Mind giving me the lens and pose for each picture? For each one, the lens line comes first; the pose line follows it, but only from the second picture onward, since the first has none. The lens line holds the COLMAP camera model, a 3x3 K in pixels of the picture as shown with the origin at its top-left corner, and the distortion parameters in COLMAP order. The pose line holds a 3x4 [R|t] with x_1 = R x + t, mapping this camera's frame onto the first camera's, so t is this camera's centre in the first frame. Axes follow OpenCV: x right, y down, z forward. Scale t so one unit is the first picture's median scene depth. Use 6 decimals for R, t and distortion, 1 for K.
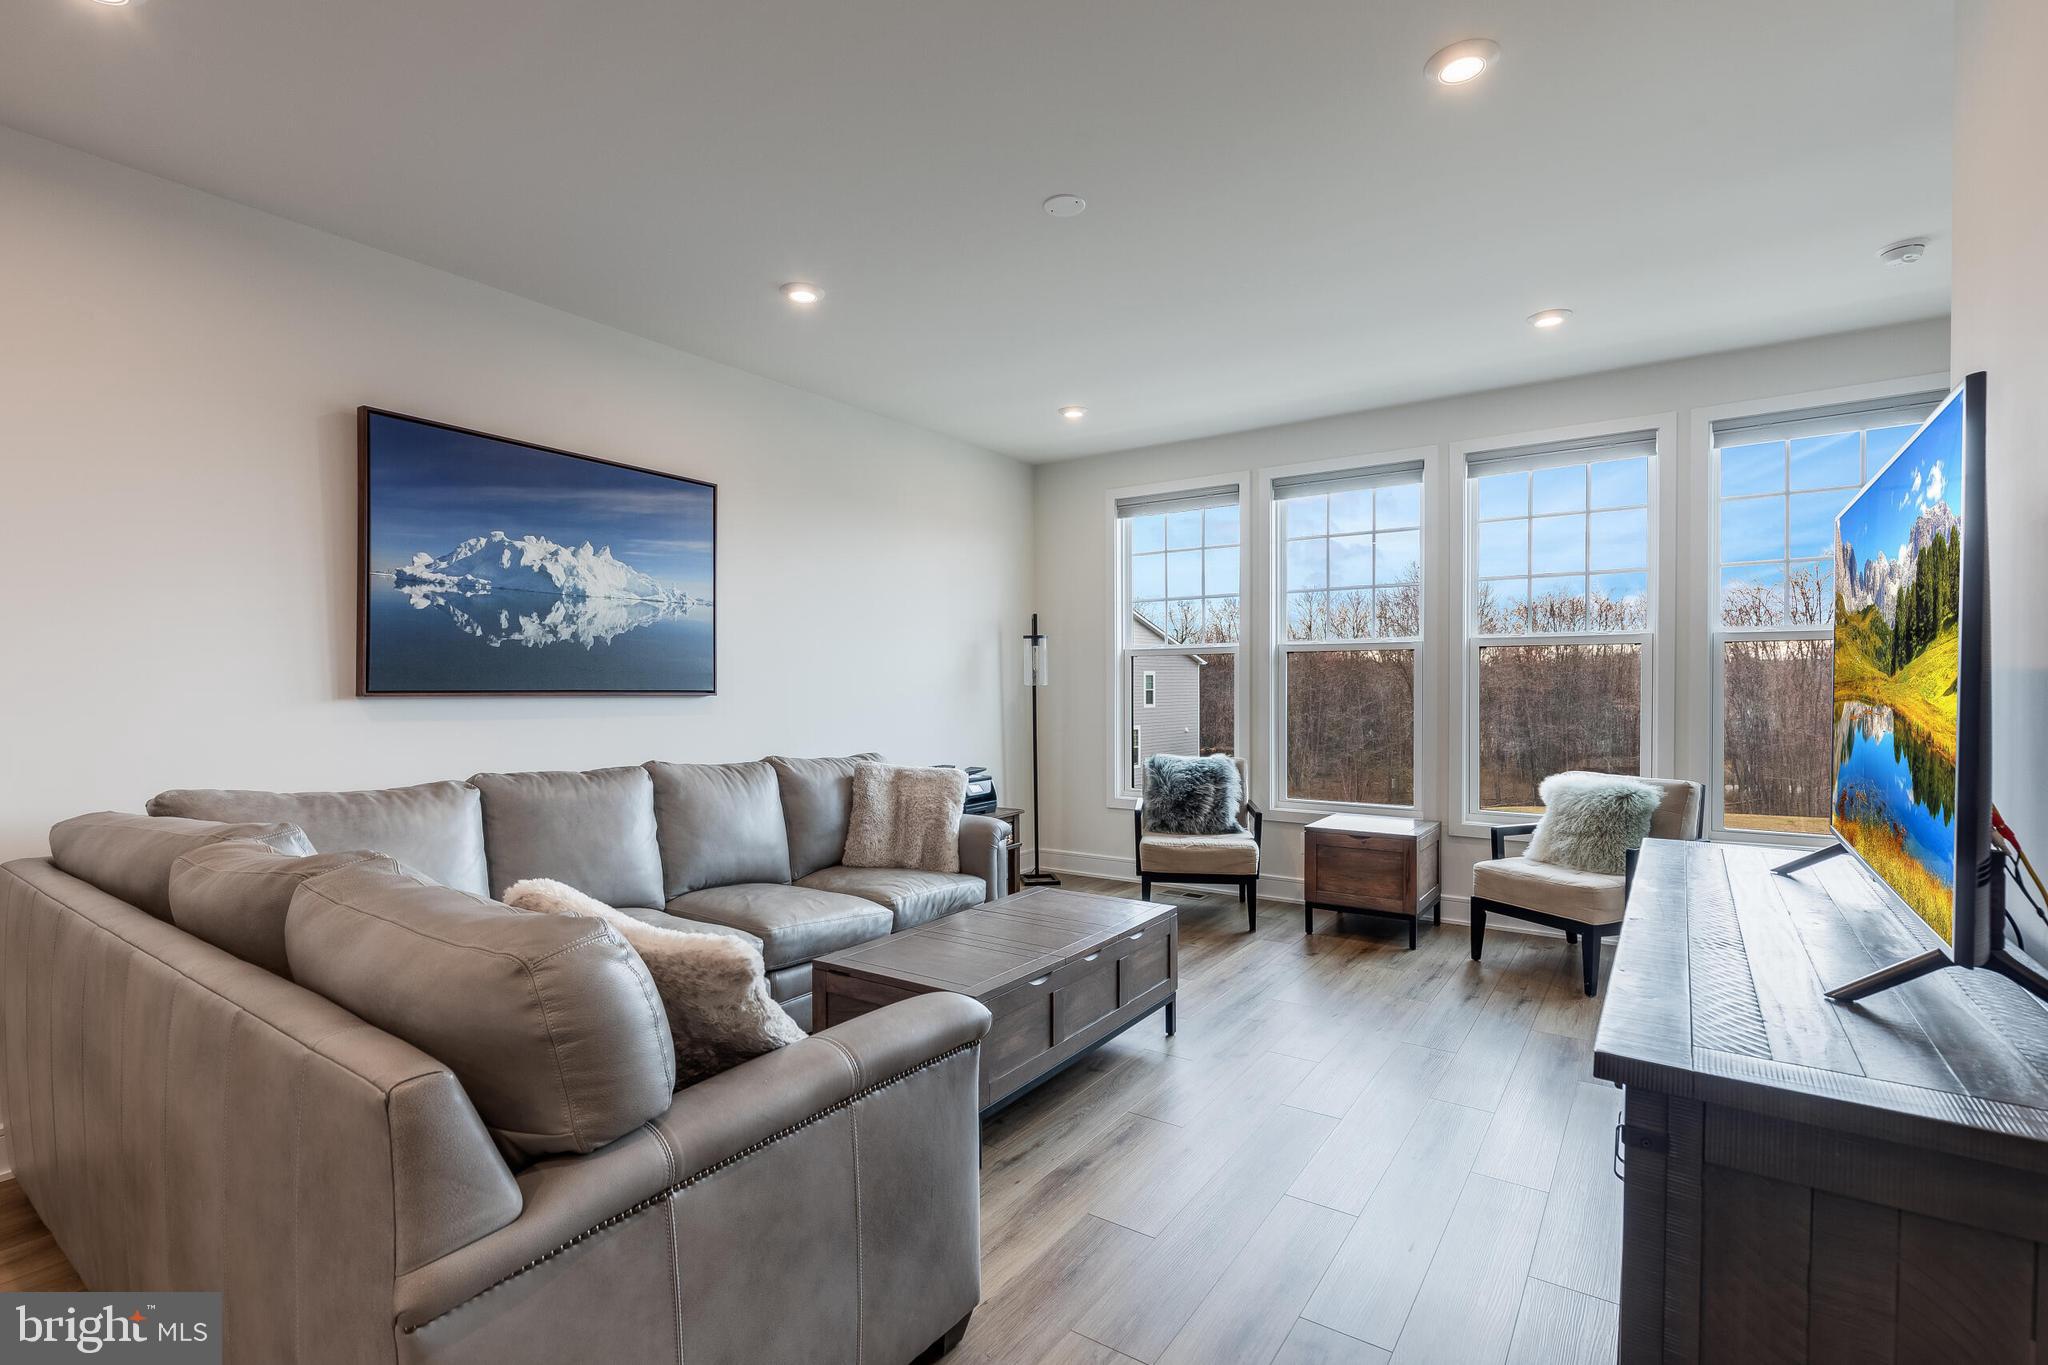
lens RADIAL K [[921.8, 0, 992.0], [0, 921.8, 721.3], [0, 0, 1]] dist [0.006562, -0.002304]
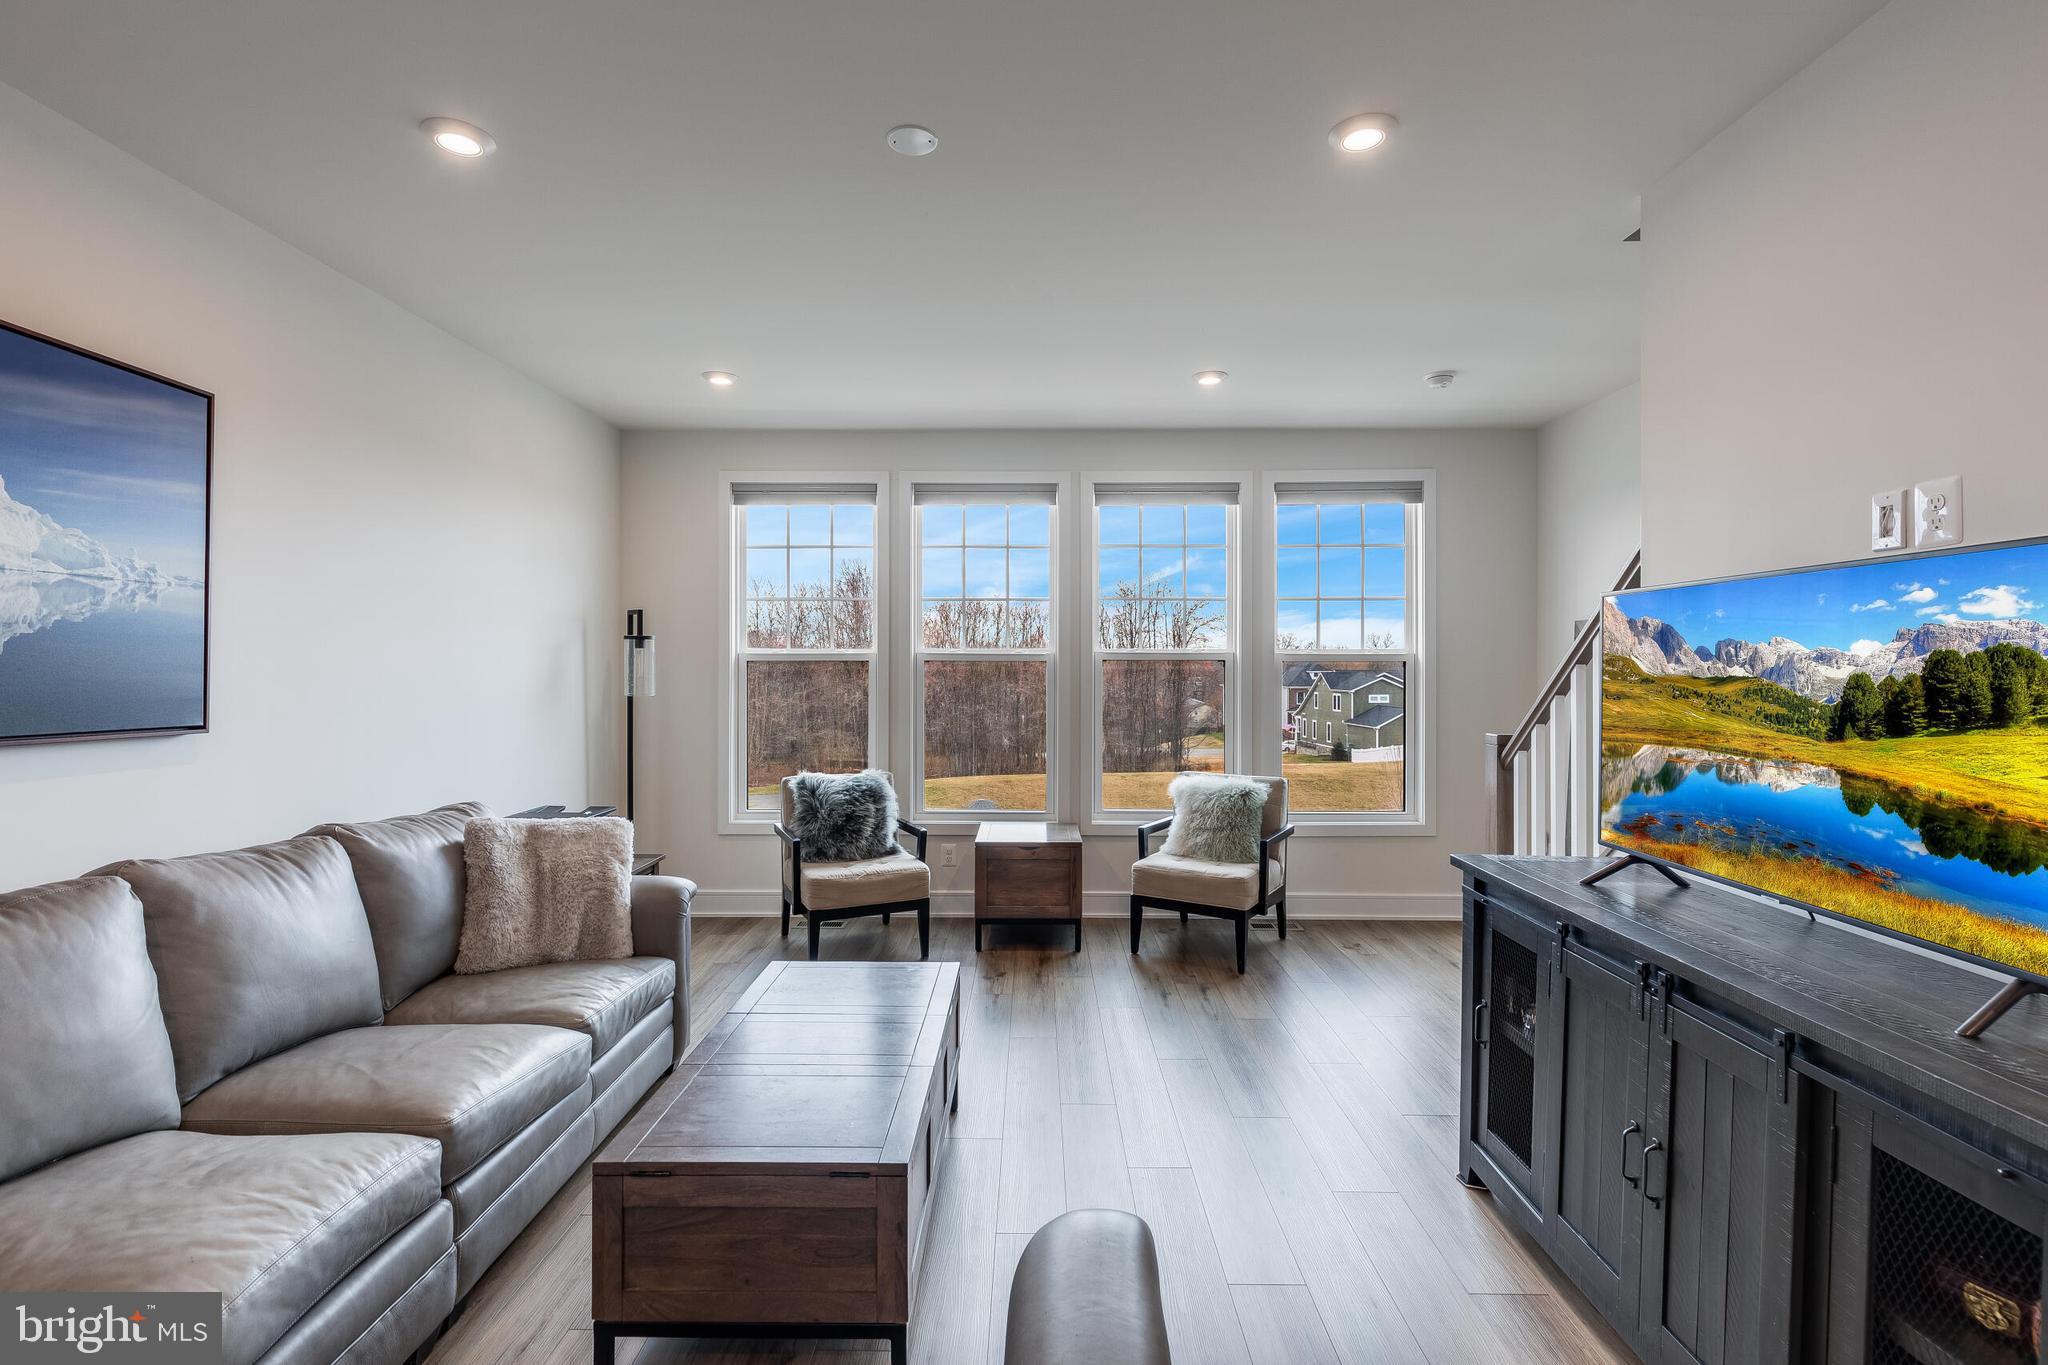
lens RADIAL K [[921.8, 0, 1001.8], [0, 921.8, 680.6], [0, 0, 1]] dist [0.006562, -0.002304]
pose [[0.828191, -0.003810, 0.560433, -0.208118], [0.020173, 0.999532, -0.023016, -0.038381], [-0.560083, 0.030368, 0.827880, 0.189969]]
